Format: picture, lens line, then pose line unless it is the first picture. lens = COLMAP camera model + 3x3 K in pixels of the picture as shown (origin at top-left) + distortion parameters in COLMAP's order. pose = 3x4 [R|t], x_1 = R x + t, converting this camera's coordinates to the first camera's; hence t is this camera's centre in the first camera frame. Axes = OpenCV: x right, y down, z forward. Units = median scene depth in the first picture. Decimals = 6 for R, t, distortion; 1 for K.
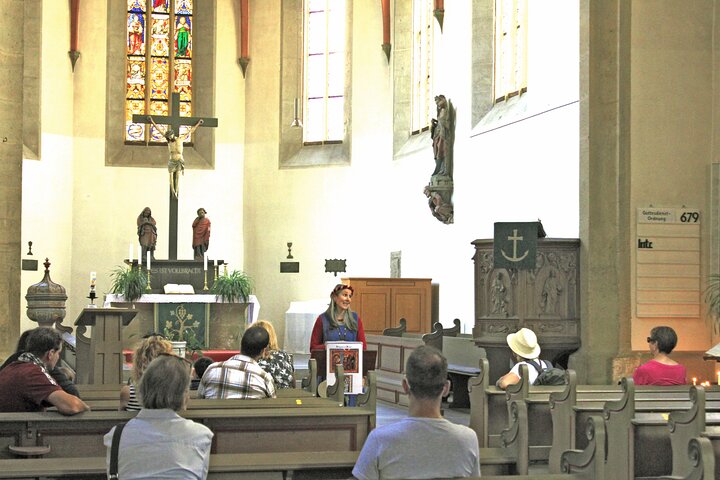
lens RADIAL K [[1354.5, 0, 360.0], [0, 1354.5, 240.0], [0, 0, 1]] dist [0.007048, 0.022119]
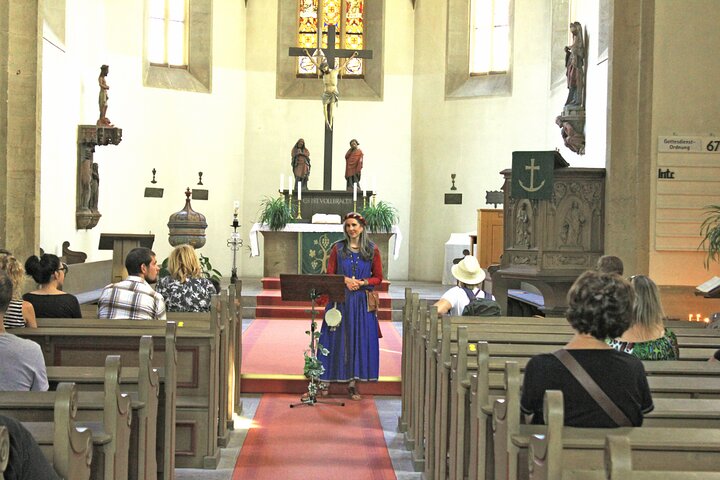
lens RADIAL K [[1354.5, 0, 360.0], [0, 1354.5, 240.0], [0, 0, 1]] dist [0.007048, 0.022119]
pose [[0.975436, 0.014496, -0.219806, 0.114277], [-0.003749, 0.998780, 0.049232, 0.001741], [0.220252, -0.047199, 0.974301, 0.010990]]
